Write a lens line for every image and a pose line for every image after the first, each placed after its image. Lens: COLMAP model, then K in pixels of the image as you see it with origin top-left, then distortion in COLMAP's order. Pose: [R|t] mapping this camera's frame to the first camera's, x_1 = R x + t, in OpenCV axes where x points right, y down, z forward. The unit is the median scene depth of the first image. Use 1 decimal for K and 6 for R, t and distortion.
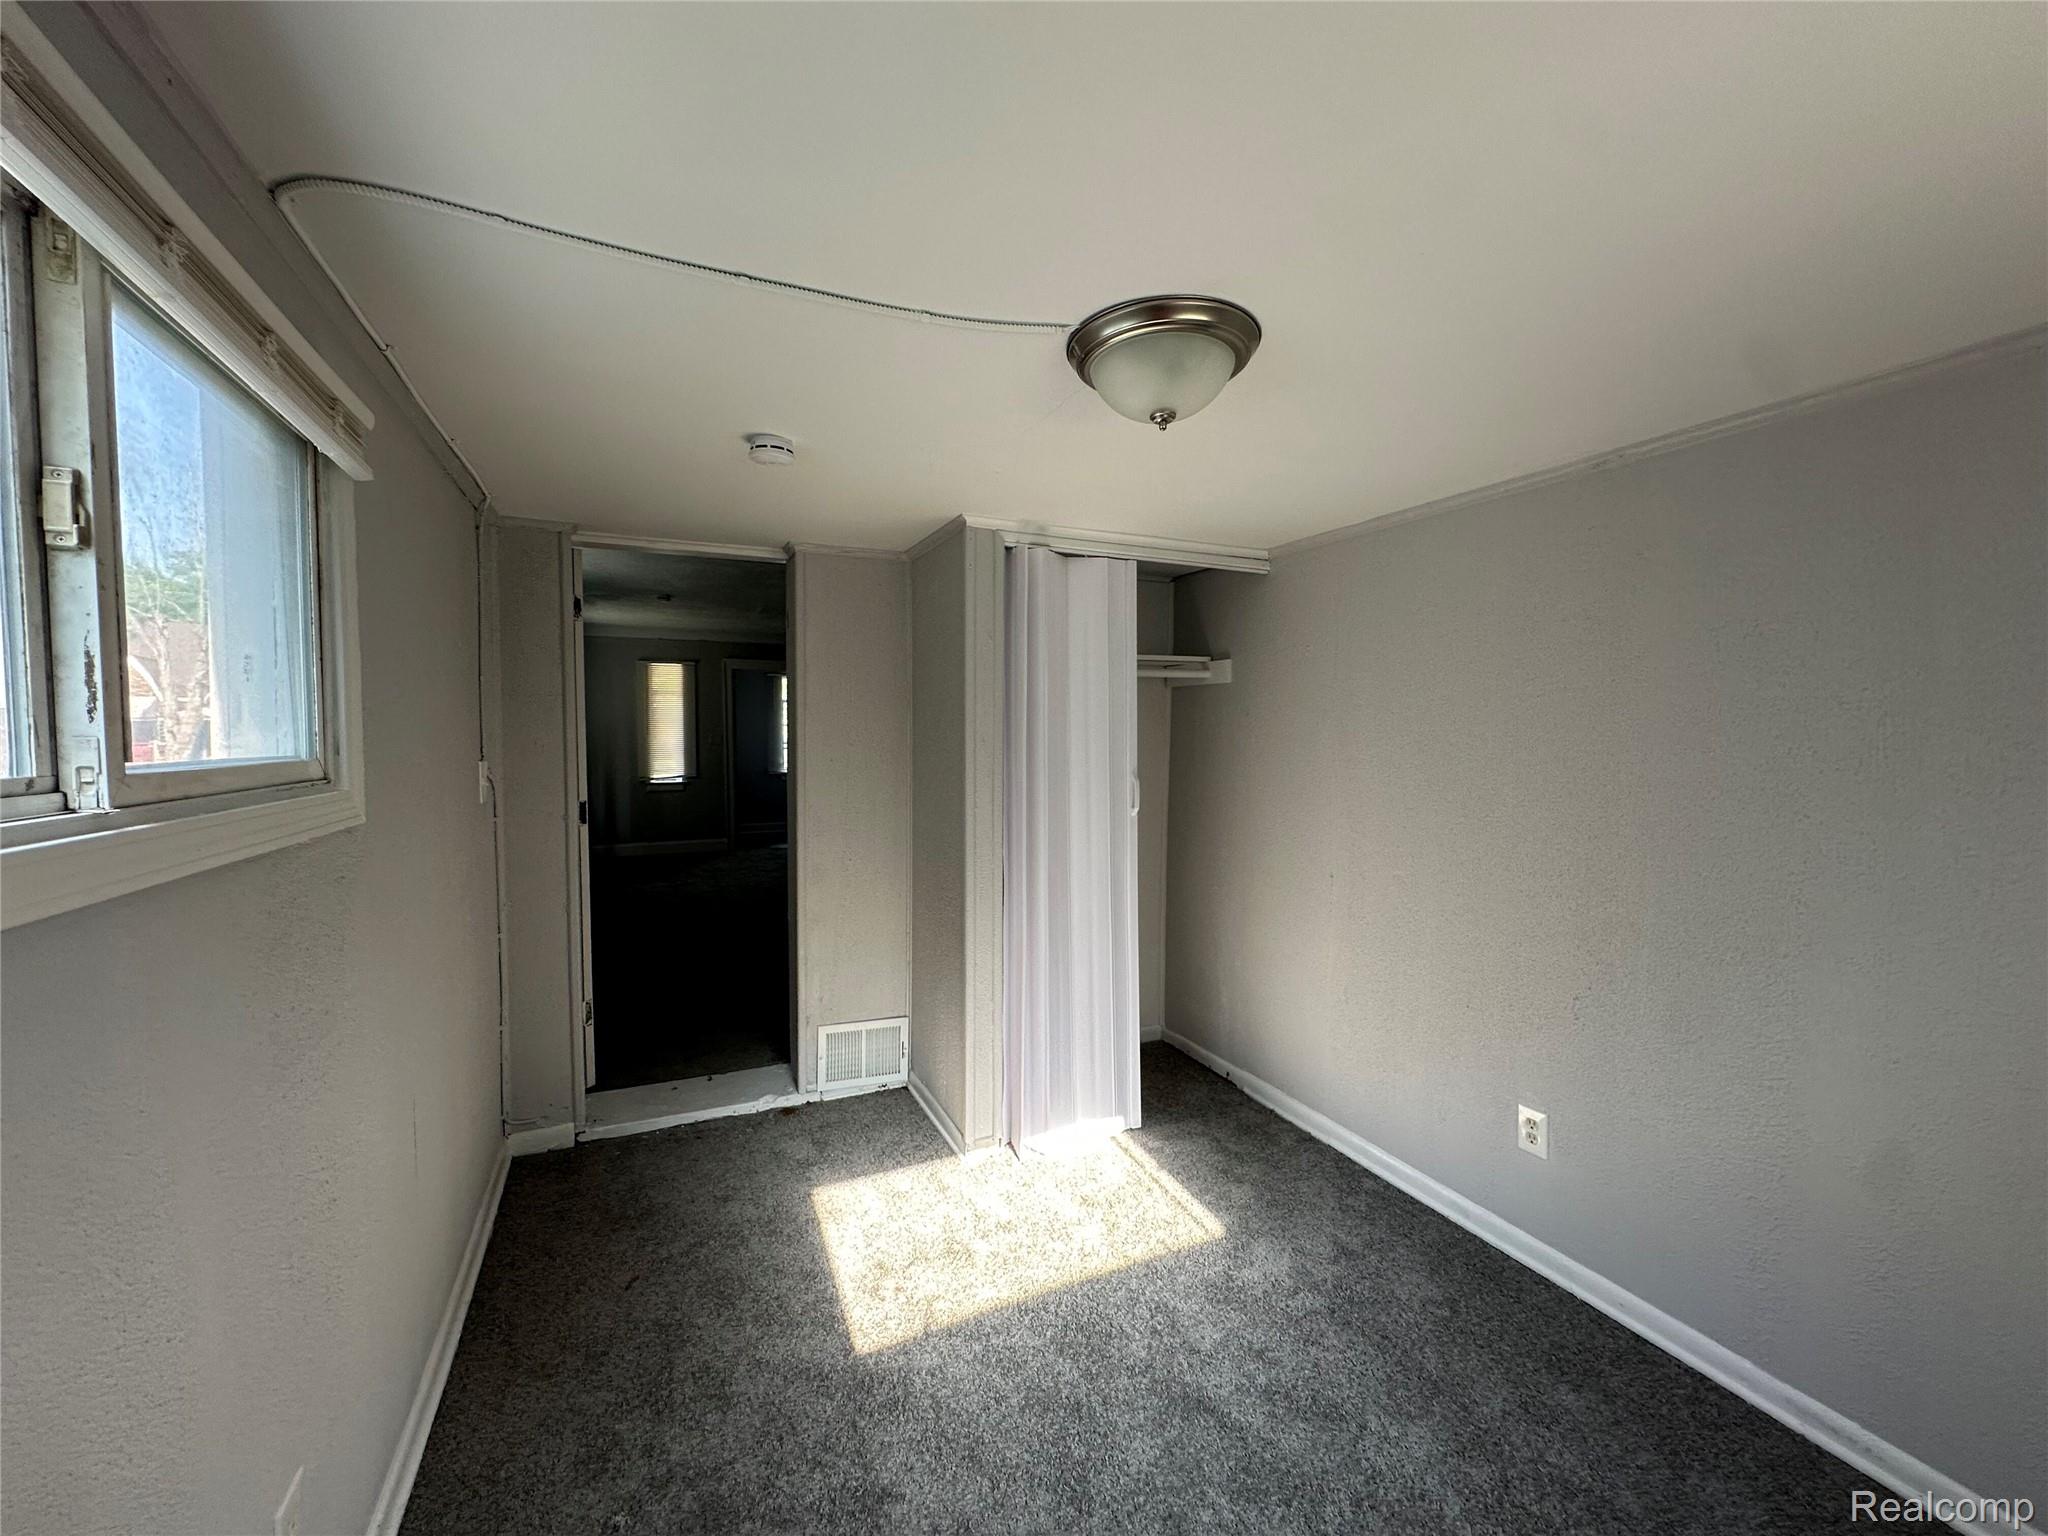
lens RADIAL K [[823.3, 0, 1025.6], [0, 823.3, 765.2], [0, 0, 1]] dist [-0.000331, 0.000265]
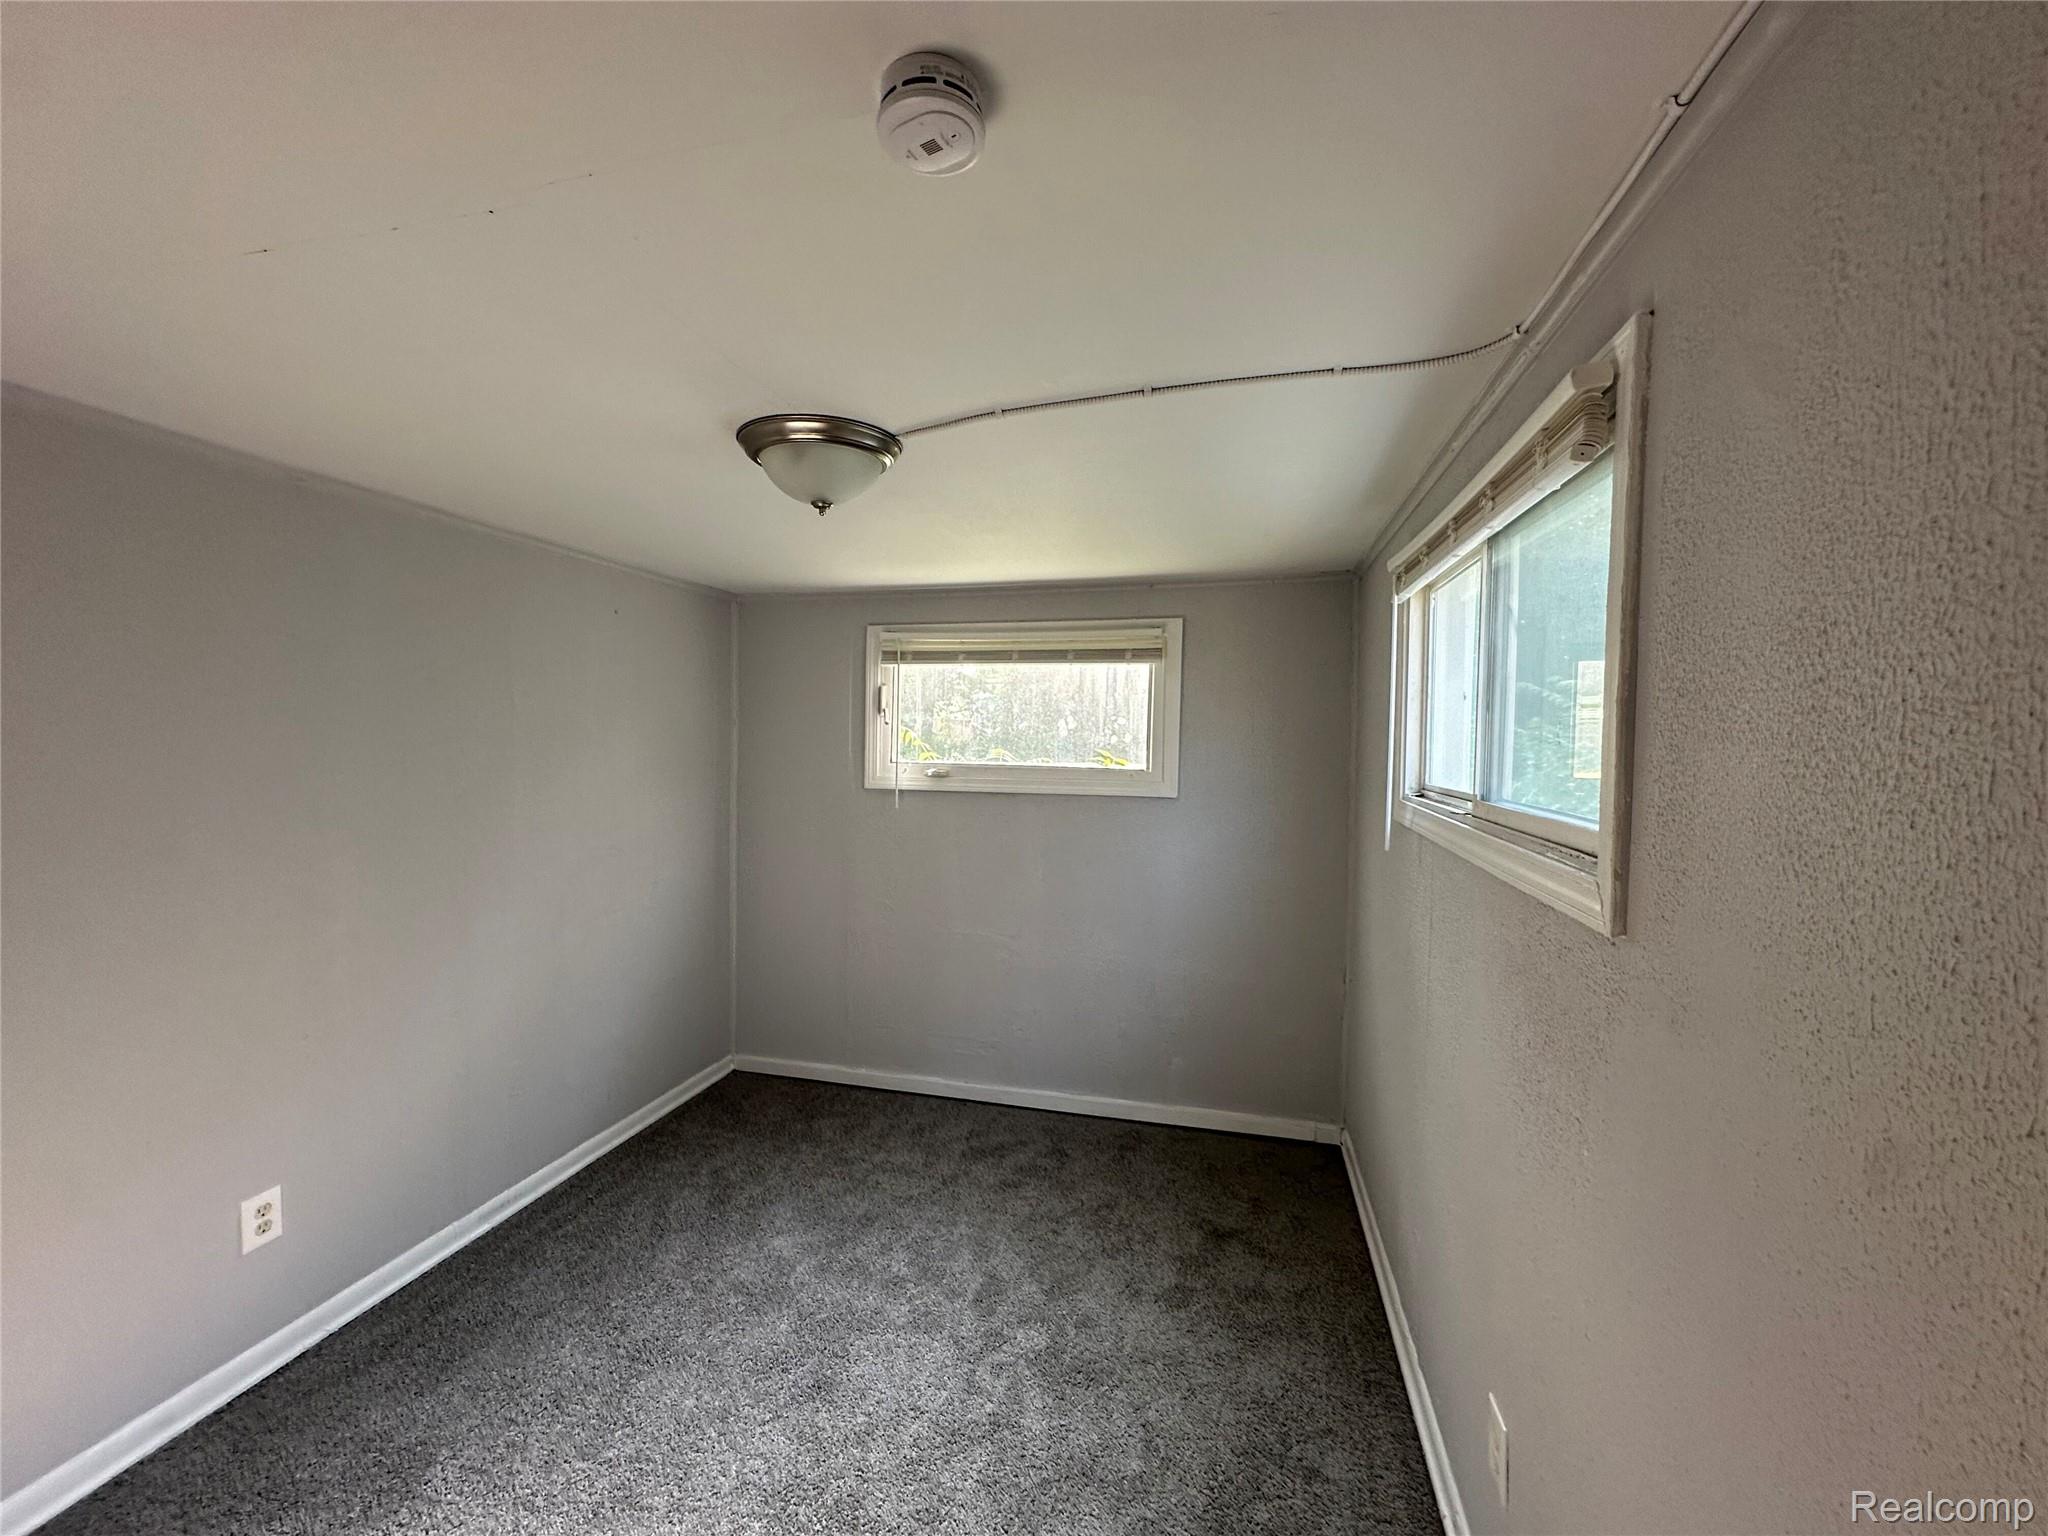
lens RADIAL K [[823.3, 0, 1023.7], [0, 823.3, 768.3], [0, 0, 1]] dist [-0.000331, 0.000265]
pose [[-0.780451, -0.025767, 0.624685, -0.546685], [0.025290, 0.997032, 0.072722, -0.073937], [-0.624705, 0.072554, -0.777483, 1.150535]]
